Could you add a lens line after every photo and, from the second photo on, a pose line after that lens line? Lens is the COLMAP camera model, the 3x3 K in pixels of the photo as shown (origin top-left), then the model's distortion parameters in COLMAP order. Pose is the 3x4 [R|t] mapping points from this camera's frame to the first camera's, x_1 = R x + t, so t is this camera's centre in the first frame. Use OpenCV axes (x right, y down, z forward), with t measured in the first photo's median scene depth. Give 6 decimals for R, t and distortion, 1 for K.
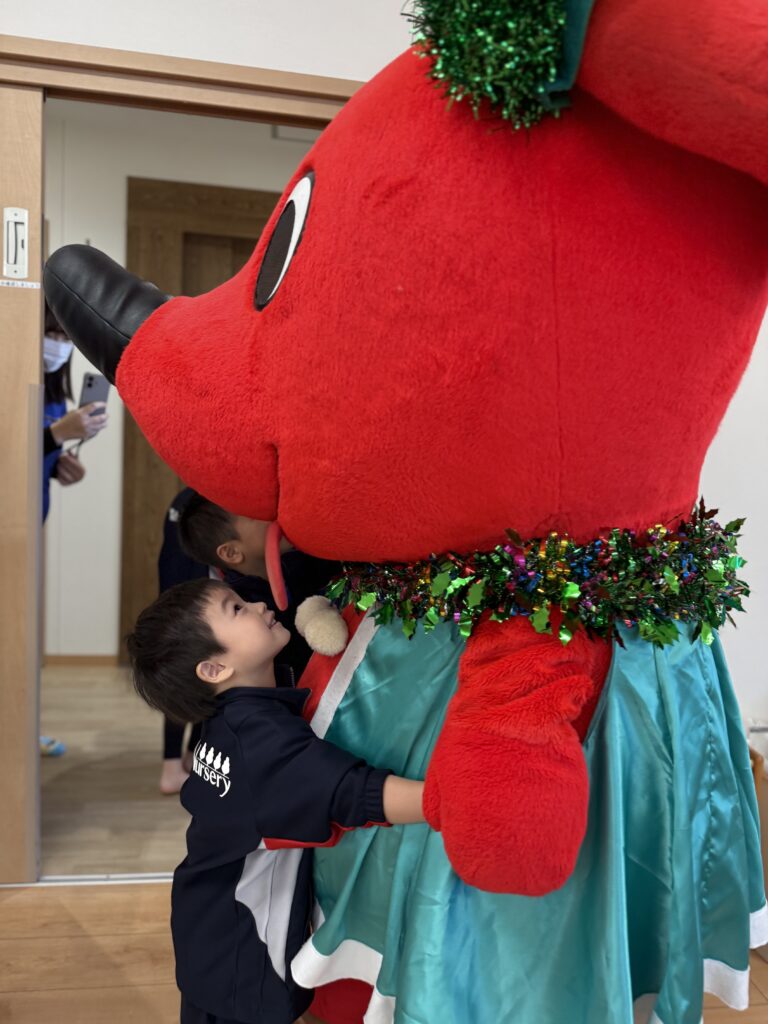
lens RADIAL K [[696.8, 0, 384.0], [0, 696.8, 512.0], [0, 0, 1]] dist [0.157883, -0.234618]
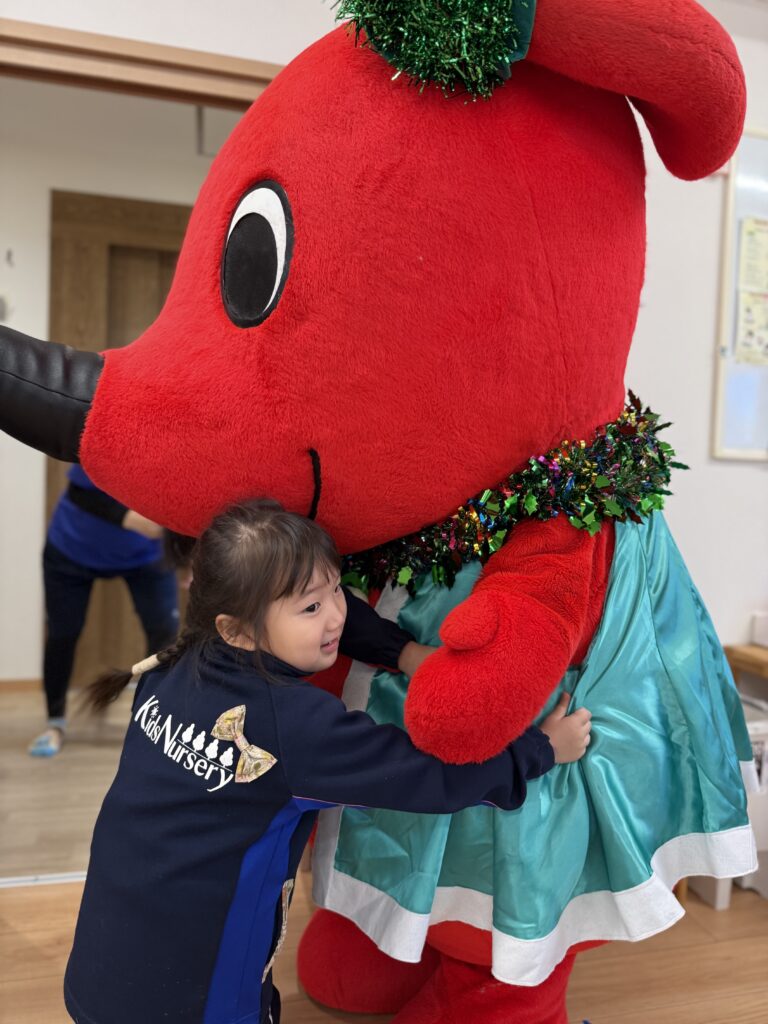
lens RADIAL K [[708.4, 0, 384.6], [0, 708.4, 506.1], [0, 0, 1]] dist [0.187162, -0.253549]
pose [[0.868955, -0.338240, 0.361261, -0.504342], [0.357758, 0.933714, 0.013685, 0.005450], [-0.341944, 0.117352, 0.932364, 0.018523]]
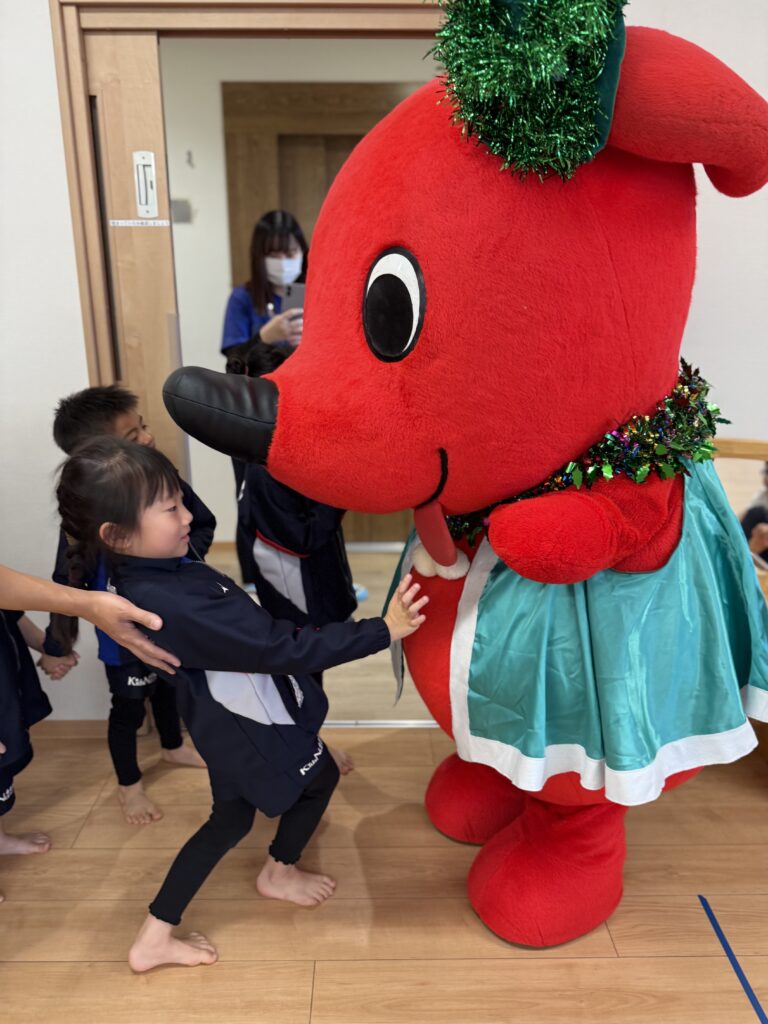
lens RADIAL K [[696.8, 0, 384.0], [0, 696.8, 512.0], [0, 0, 1]] dist [0.157883, -0.234618]
pose [[0.855298, -0.453534, 0.250544, -0.701894], [0.427162, 0.890886, 0.154449, -0.263190], [-0.293254, -0.025078, 0.955706, -0.282993]]
